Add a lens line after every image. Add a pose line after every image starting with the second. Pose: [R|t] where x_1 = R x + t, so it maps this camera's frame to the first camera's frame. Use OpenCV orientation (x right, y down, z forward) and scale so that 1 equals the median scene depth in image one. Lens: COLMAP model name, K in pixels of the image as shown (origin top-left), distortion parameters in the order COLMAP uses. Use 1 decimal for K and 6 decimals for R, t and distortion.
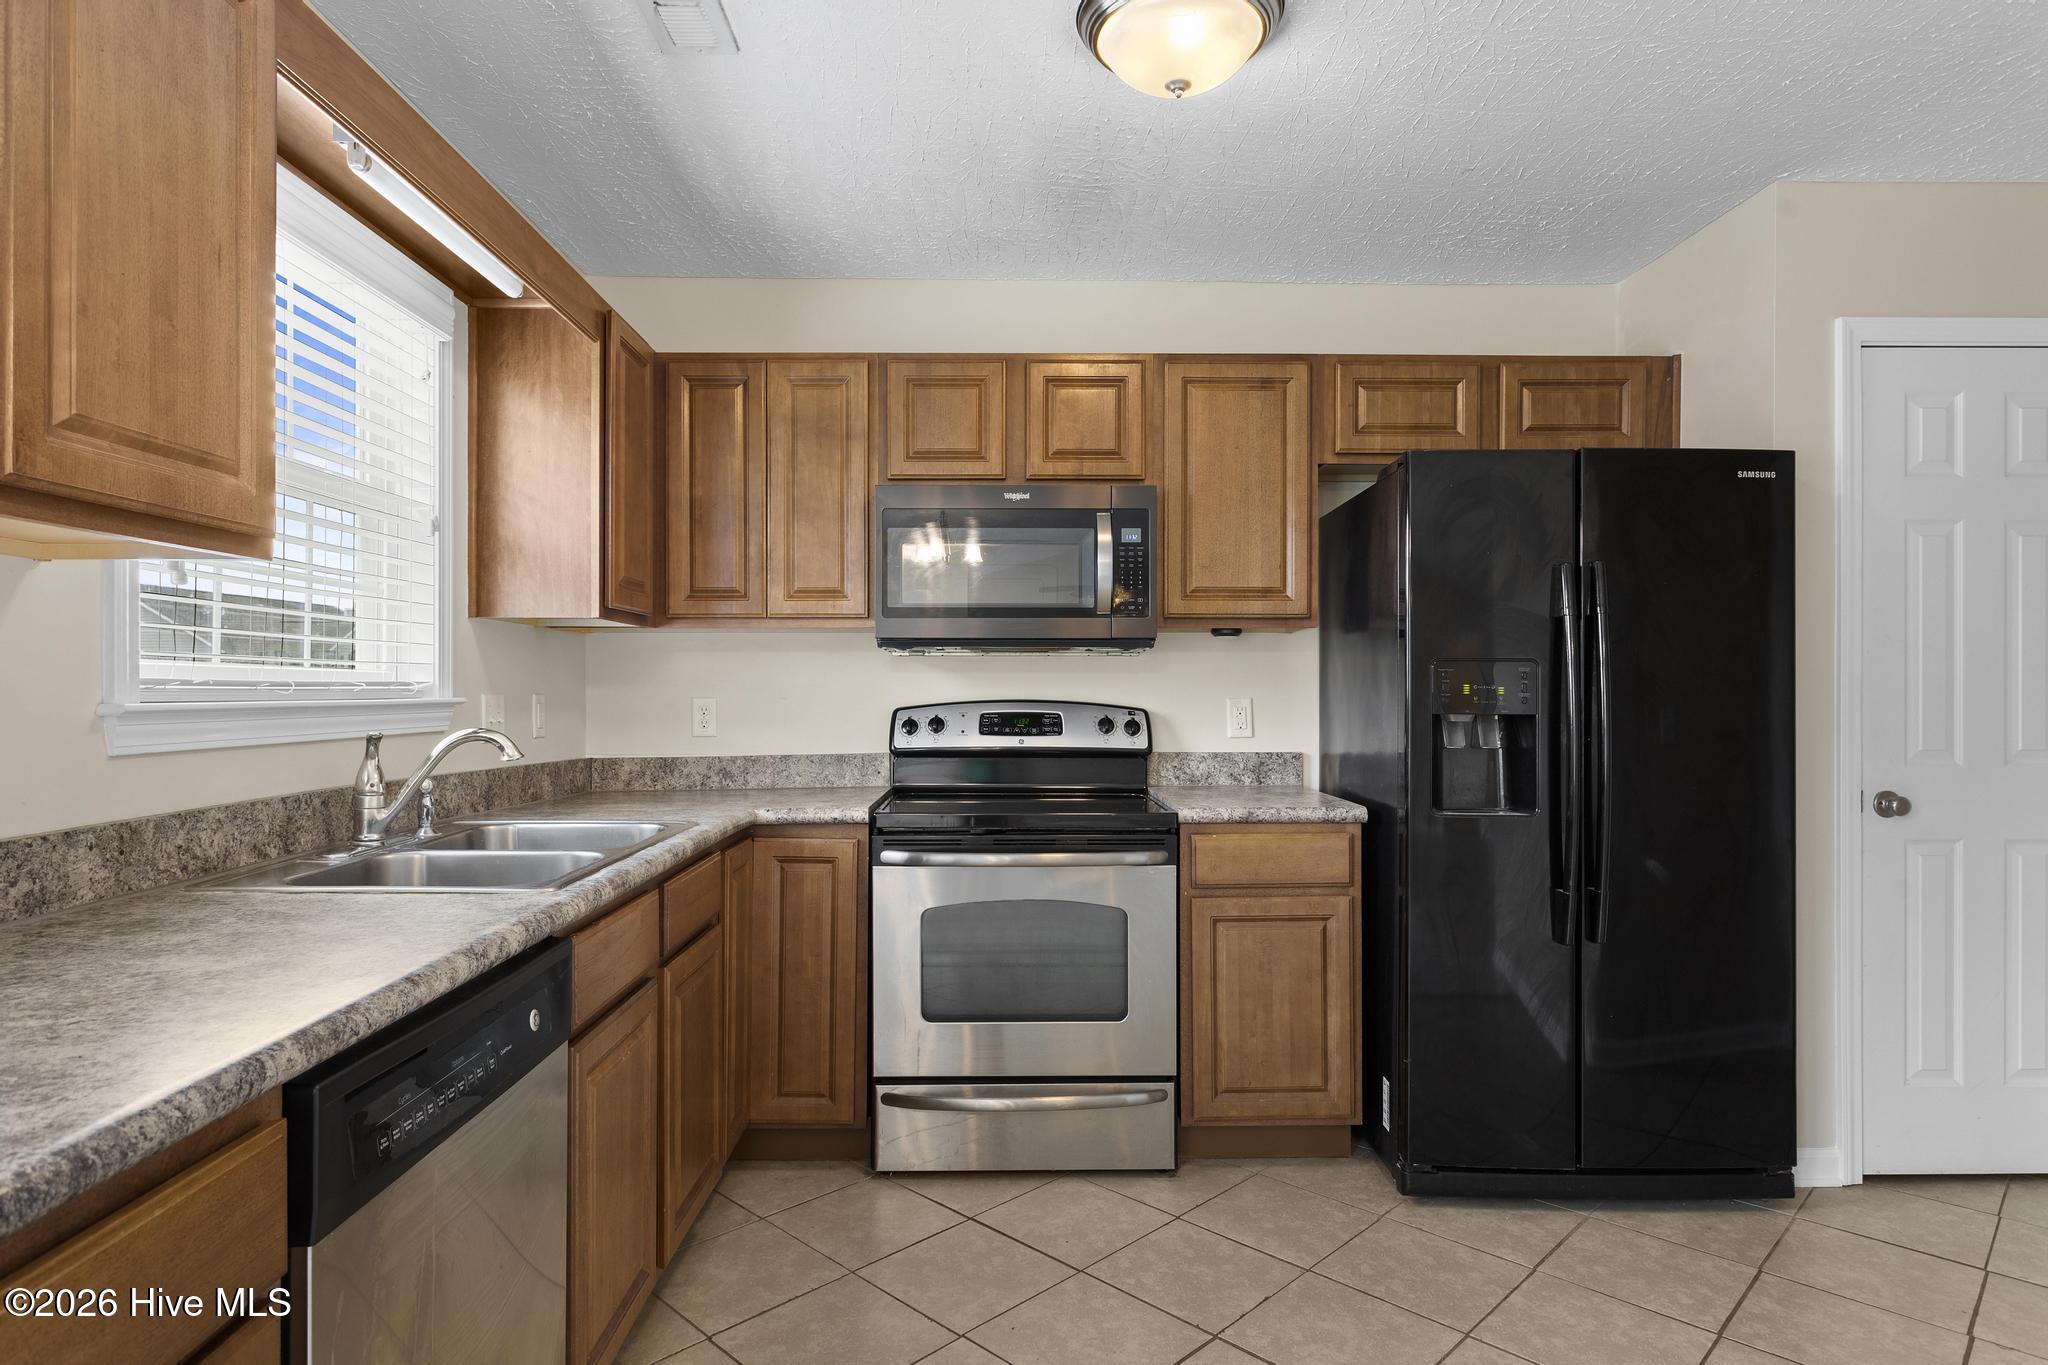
lens RADIAL K [[1153.0, 0, 1024.5], [0, 1153.0, 695.8], [0, 0, 1]] dist [-0.001695, 0.003478]
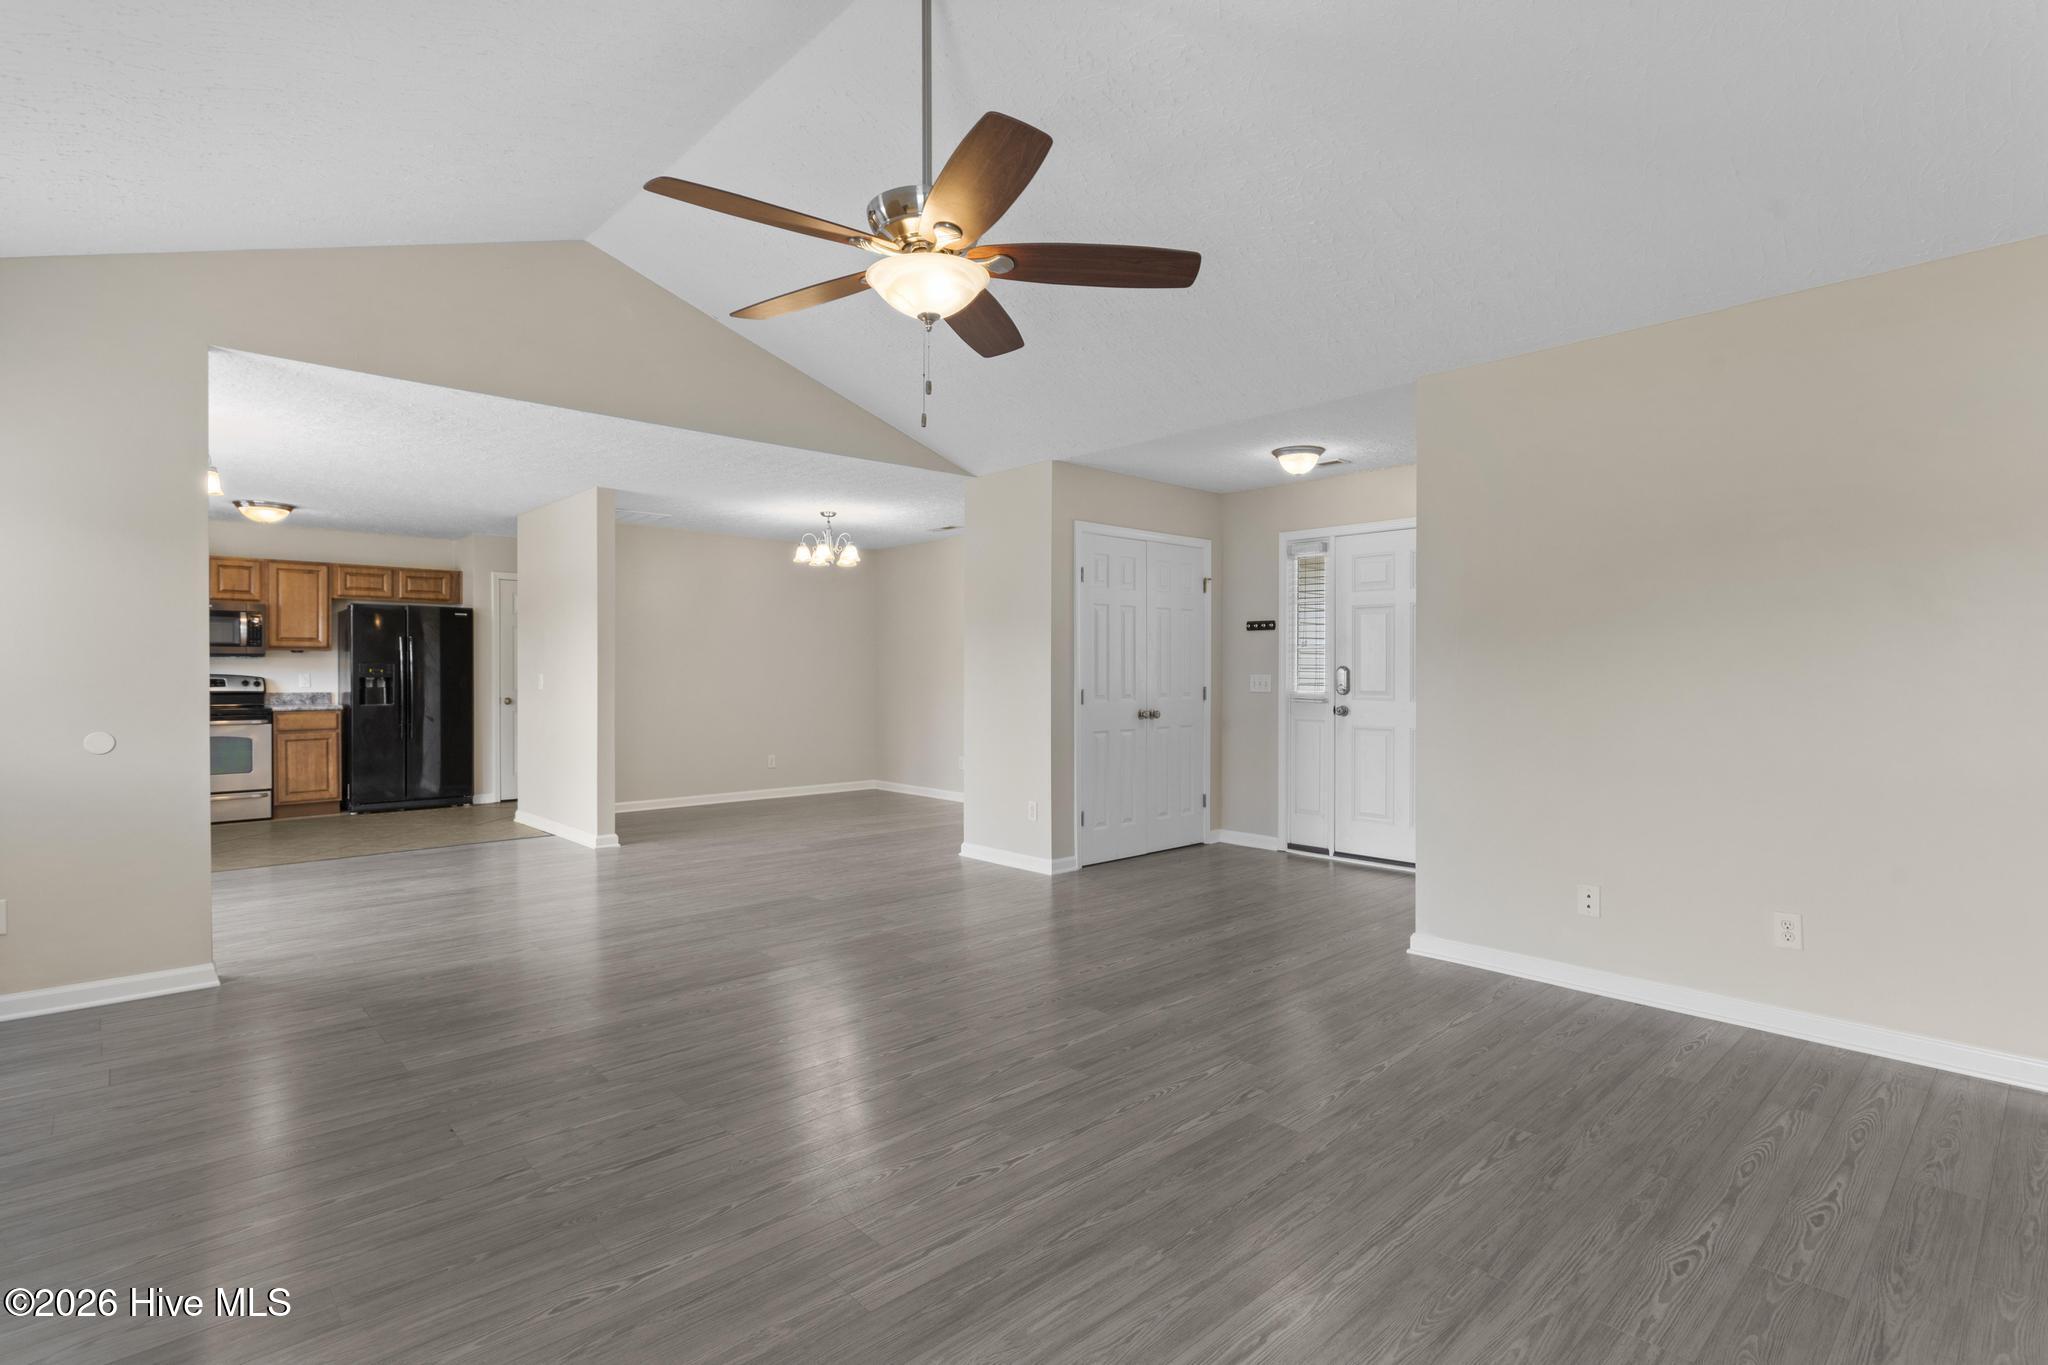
lens RADIAL K [[979.6, 0, 1018.2], [0, 979.6, 678.1], [0, 0, 1]] dist [0.000807, 0.001989]
pose [[0.751093, -0.003301, 0.660189, -0.111609], [0.003760, 0.999993, 0.000722, 0.021603], [-0.660186, 0.001940, 0.751099, -2.452857]]
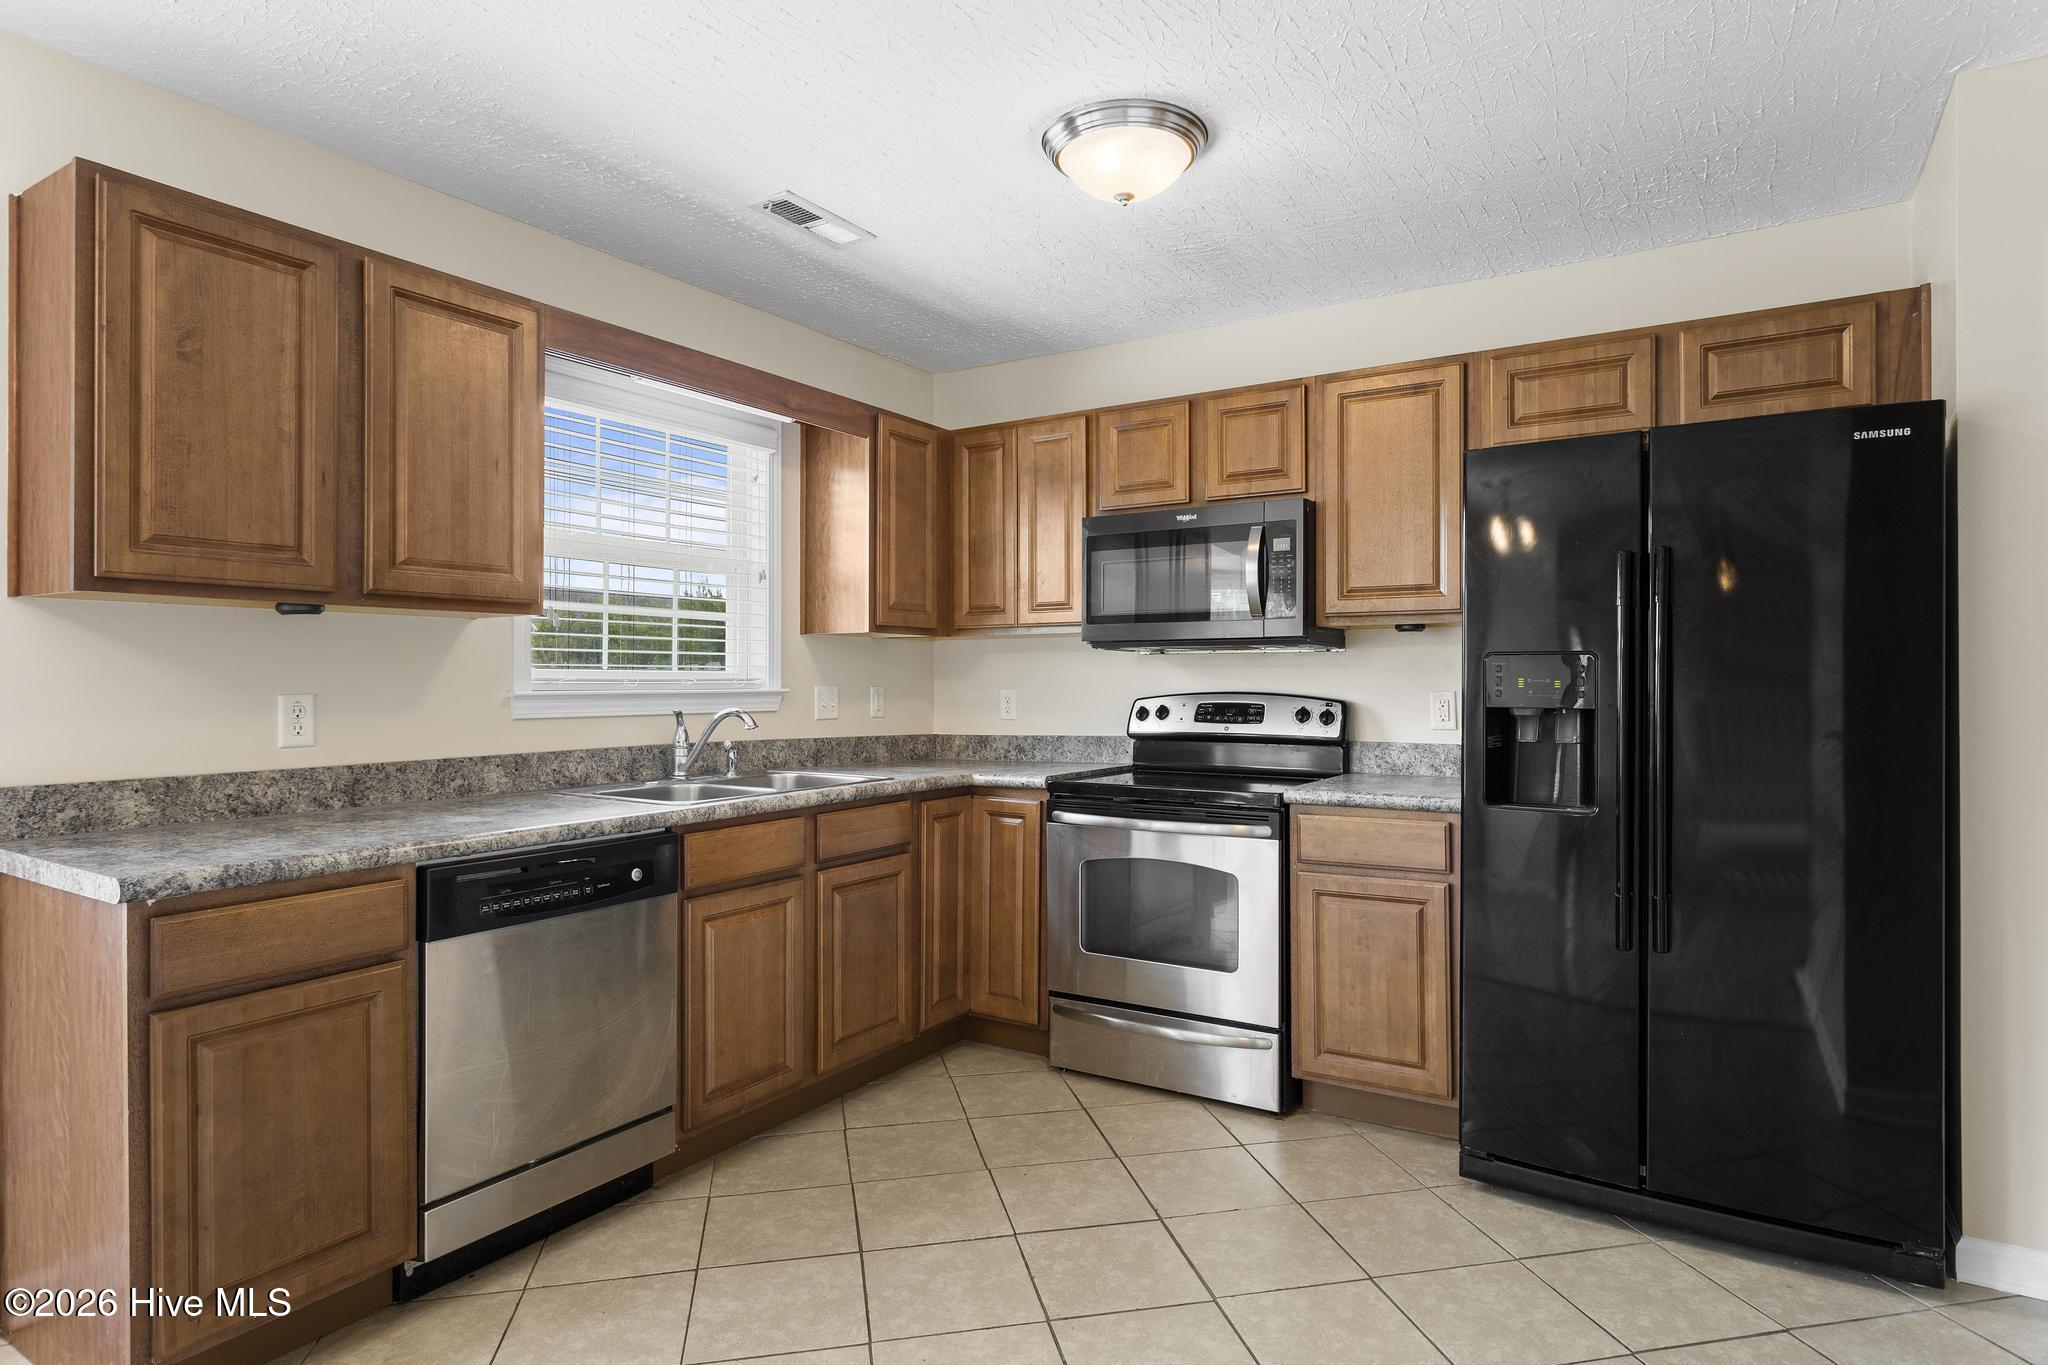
lens RADIAL K [[1153.0, 0, 1020.5], [0, 1153.0, 676.7], [0, 0, 1]] dist [-0.001695, 0.003478]
pose [[0.834815, -0.003114, -0.550521, 0.530727], [-0.002213, 0.999957, -0.009012, -0.000942], [0.550526, 0.008742, 0.834773, -0.070412]]
